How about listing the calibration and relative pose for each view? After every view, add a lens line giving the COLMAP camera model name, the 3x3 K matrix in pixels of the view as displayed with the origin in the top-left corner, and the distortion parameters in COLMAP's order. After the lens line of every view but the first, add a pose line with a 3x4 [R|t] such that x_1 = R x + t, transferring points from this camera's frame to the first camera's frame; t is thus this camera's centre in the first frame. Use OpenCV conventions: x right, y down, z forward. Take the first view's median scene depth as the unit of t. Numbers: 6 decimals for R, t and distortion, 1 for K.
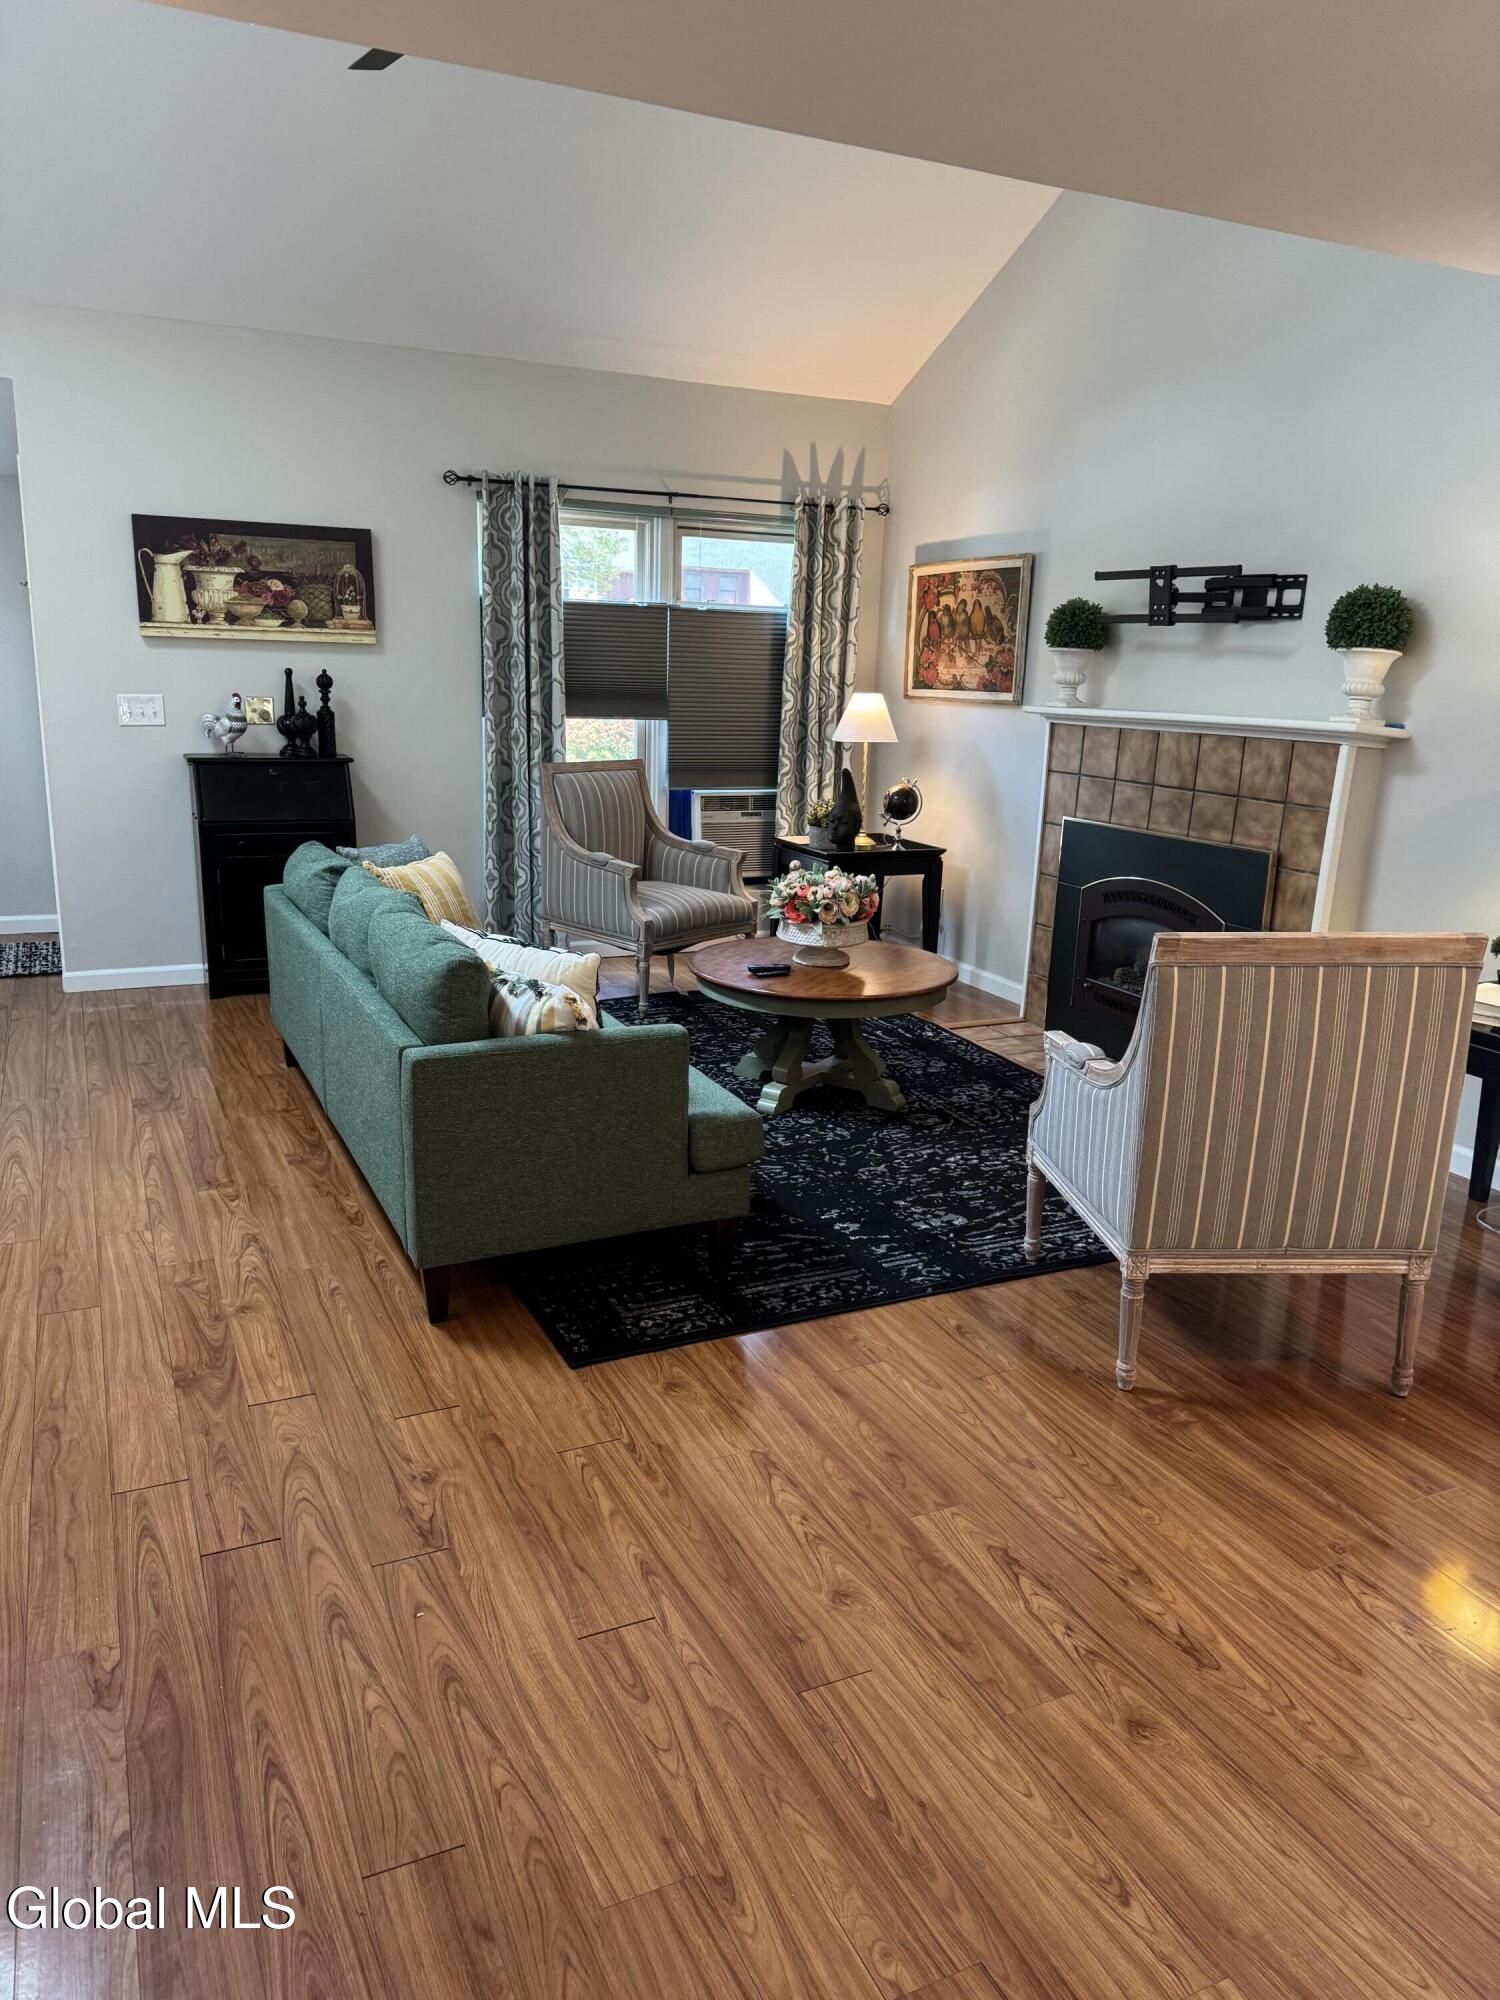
lens RADIAL K [[1388.5, 0, 738.6], [0, 1388.5, 1002.1], [0, 0, 1]] dist [0.188584, -0.392302]
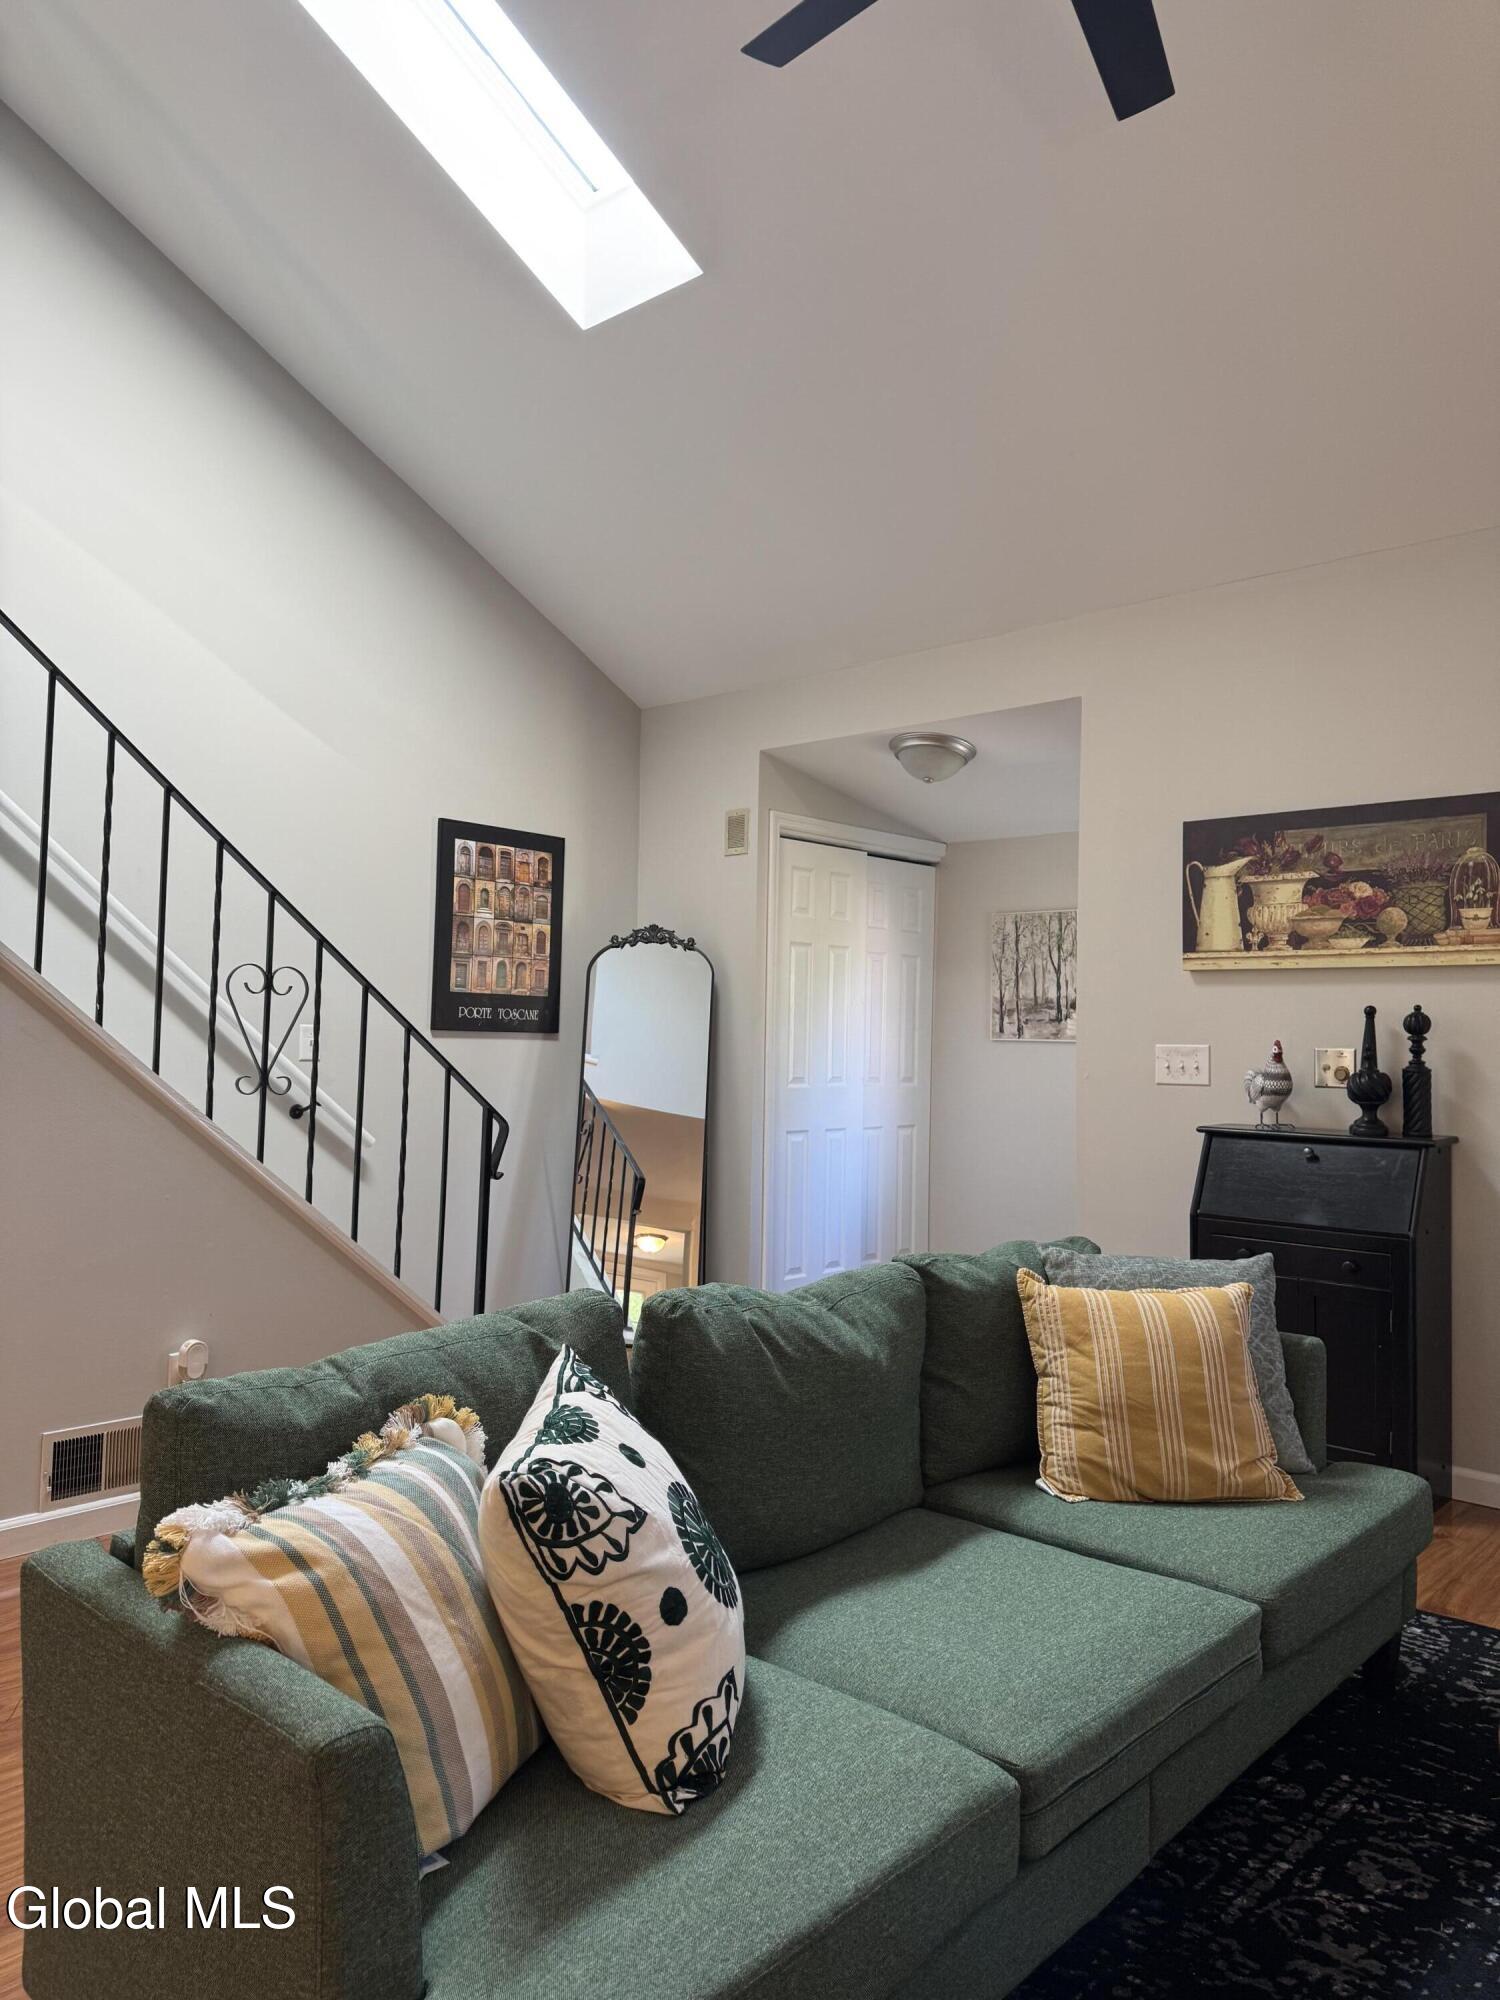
lens RADIAL K [[1388.5, 0, 738.6], [0, 1388.5, 1002.1], [0, 0, 1]] dist [0.188584, -0.392302]
pose [[0.384783, -0.042281, -0.922038, 0.192274], [-0.230304, 0.962957, -0.140267, -0.076568], [0.893813, 0.266321, 0.360792, 0.504088]]
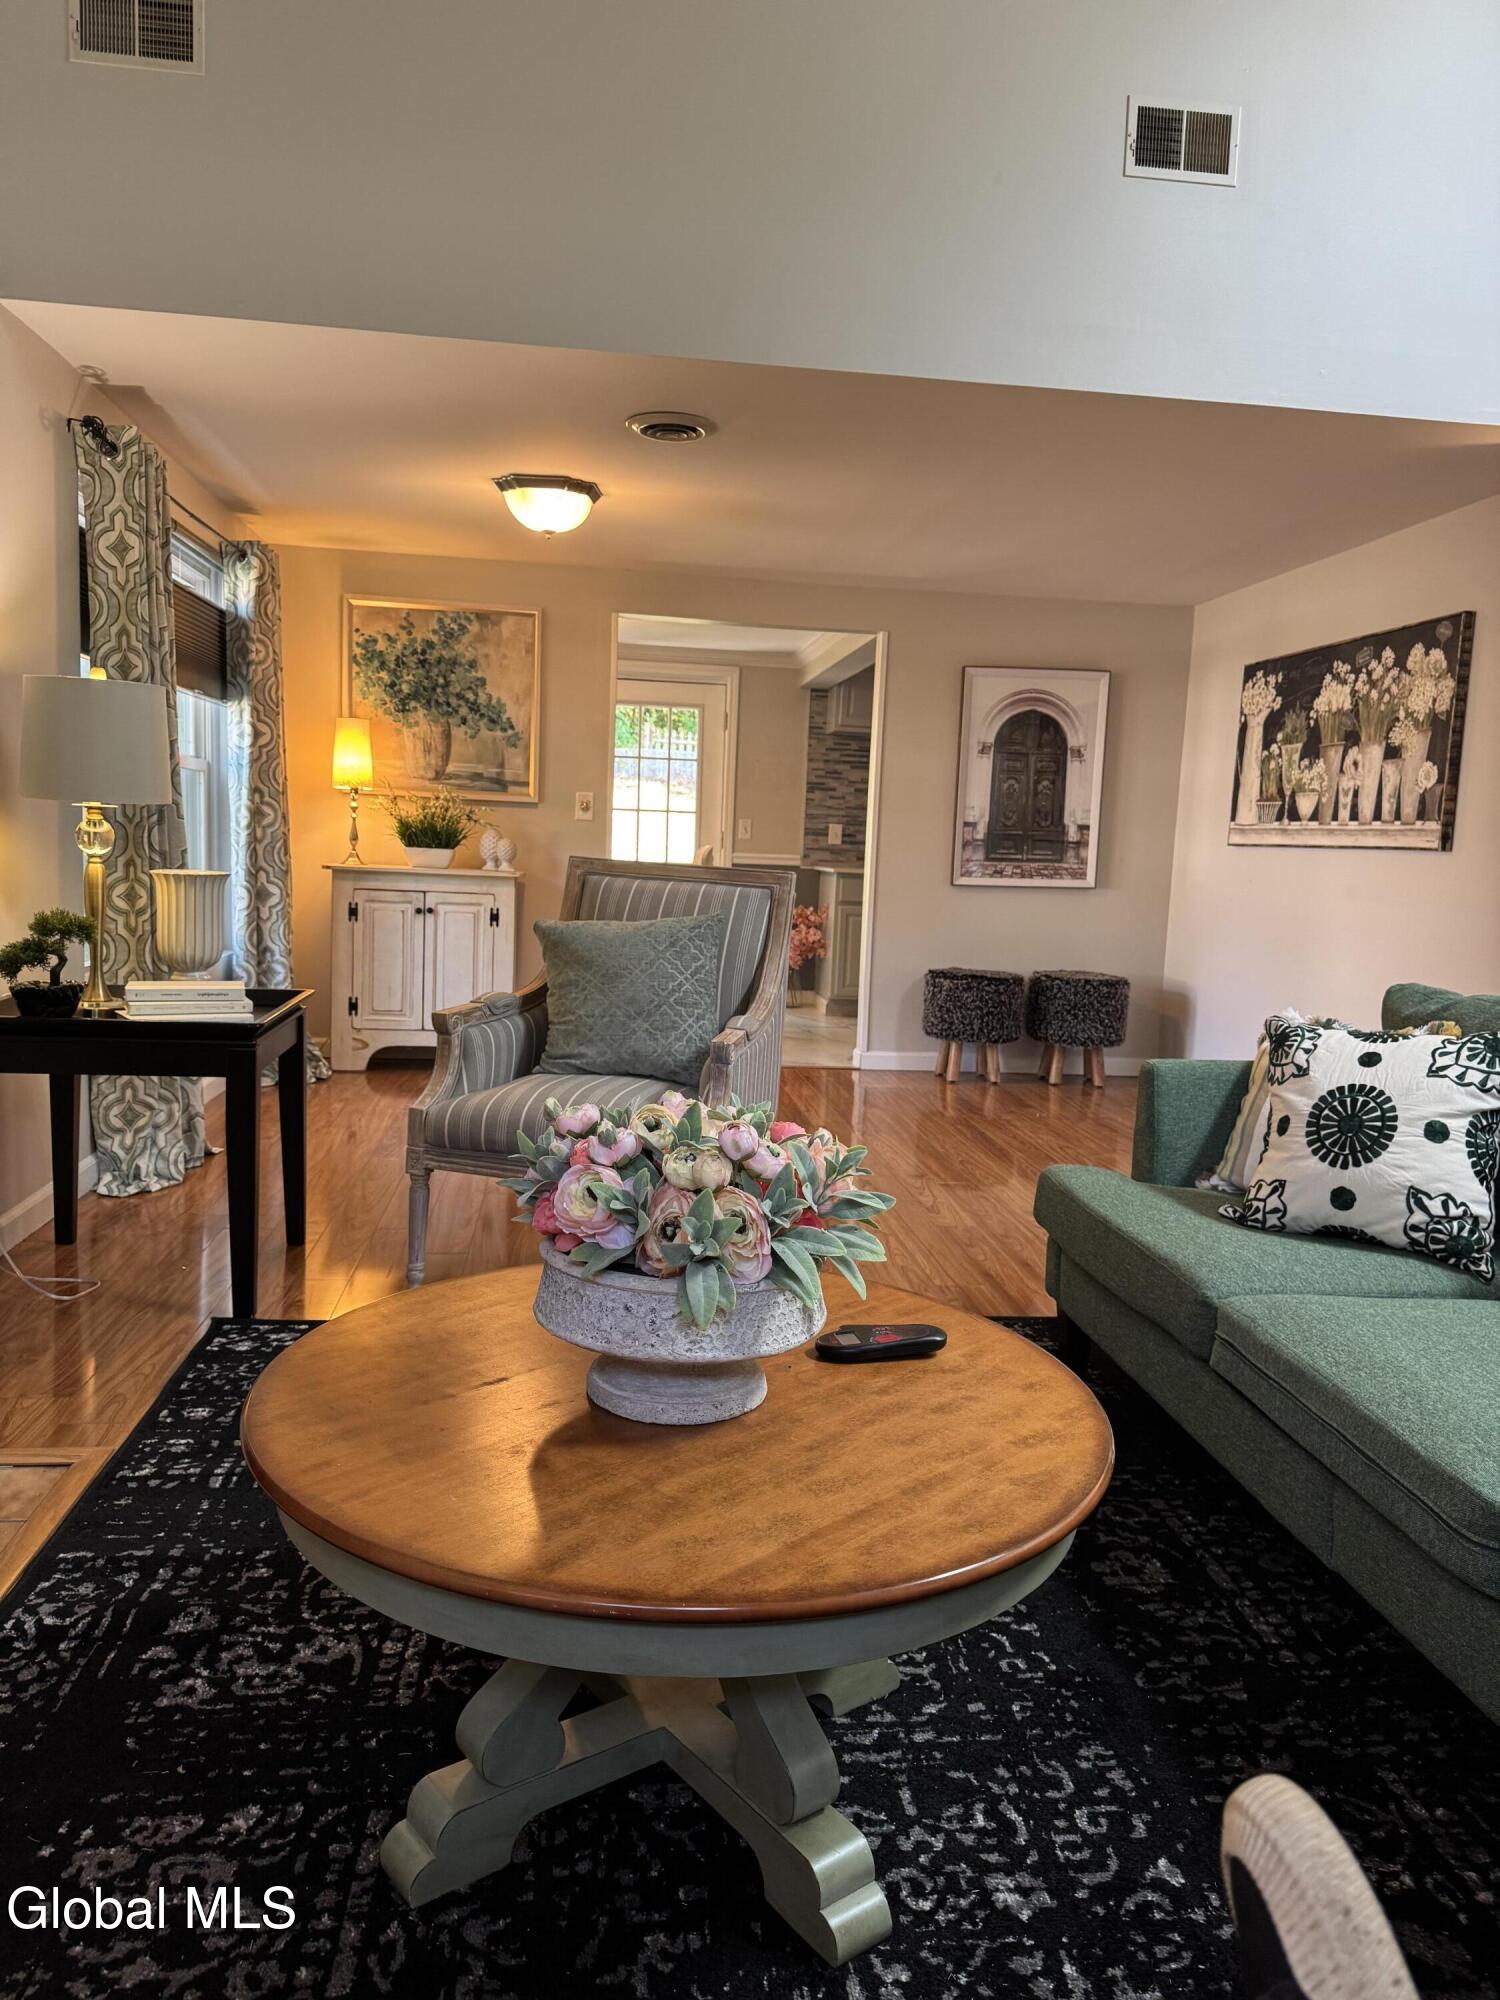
lens RADIAL K [[1388.5, 0, 750.0], [0, 1388.5, 1000.0], [0, 0, 1]] dist [0.192146, -0.388178]
pose [[-0.949915, -0.098517, 0.296575, -0.034256], [0.009397, 0.939577, 0.342209, -0.180792], [-0.312369, 0.327857, -0.891592, 1.027189]]
